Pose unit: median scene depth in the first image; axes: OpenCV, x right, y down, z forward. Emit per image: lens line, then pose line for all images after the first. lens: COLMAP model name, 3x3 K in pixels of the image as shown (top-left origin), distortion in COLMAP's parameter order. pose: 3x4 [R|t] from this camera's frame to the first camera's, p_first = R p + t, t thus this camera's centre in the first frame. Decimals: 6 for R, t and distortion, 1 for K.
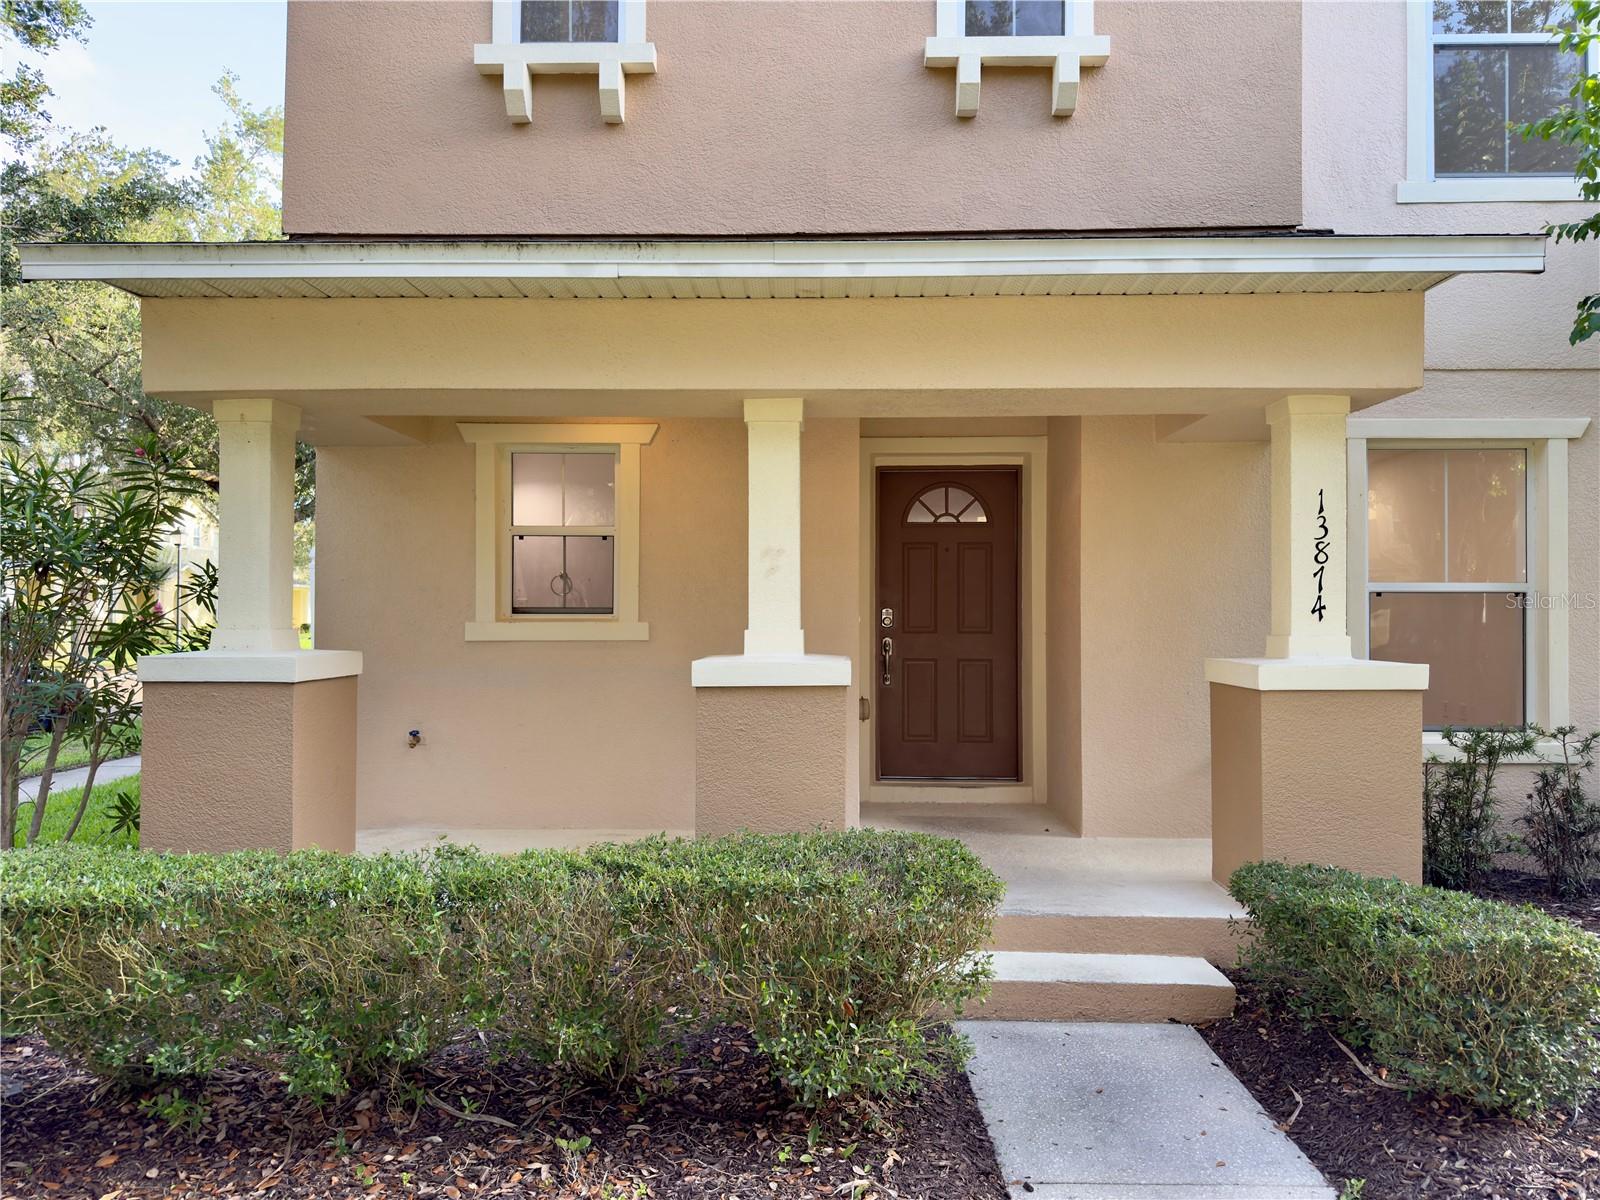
lens RADIAL K [[1132.2, 0, 800.0], [0, 1132.2, 600.0], [0, 0, 1]] dist [0.149245, -0.000235]
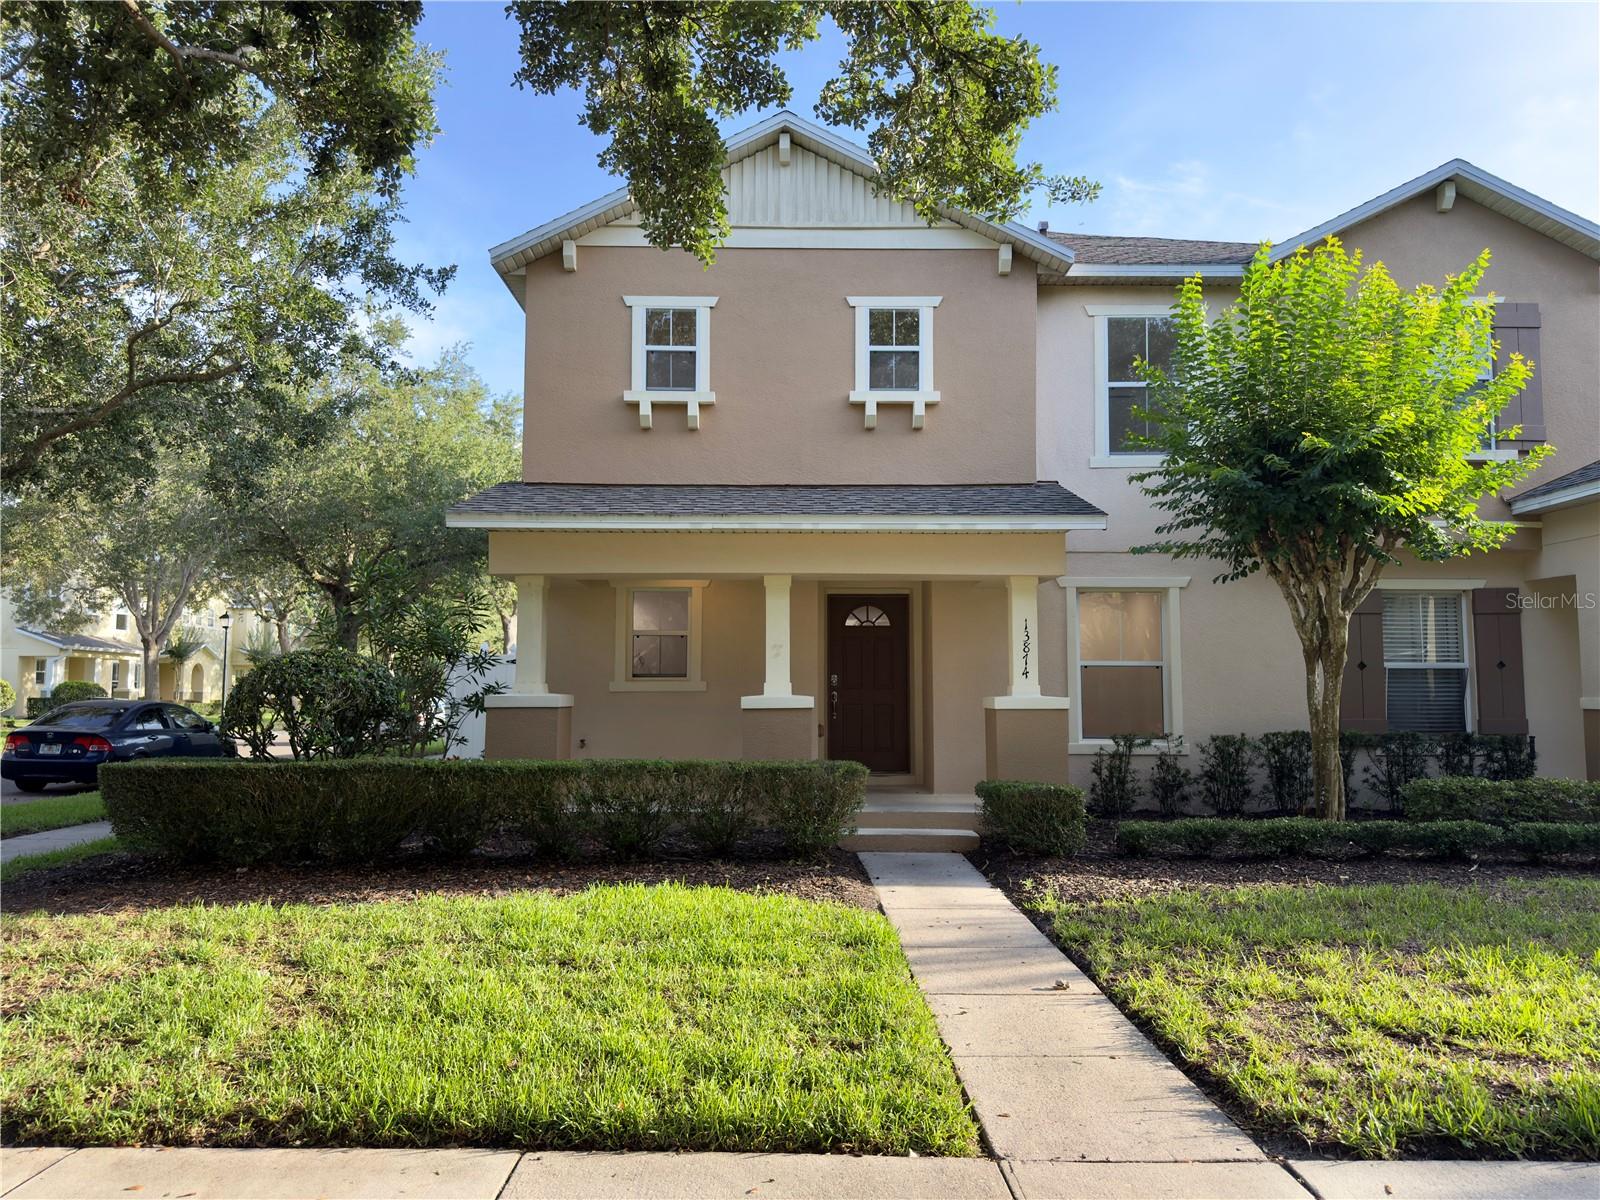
lens RADIAL K [[1132.2, 0, 800.0], [0, 1132.2, 600.0], [0, 0, 1]] dist [0.149245, -0.000235]
pose [[0.999431, 0.002018, 0.033678, -0.043432], [0.000187, 0.997863, -0.065339, 0.008213], [-0.033738, 0.065308, 0.997295, -0.929280]]
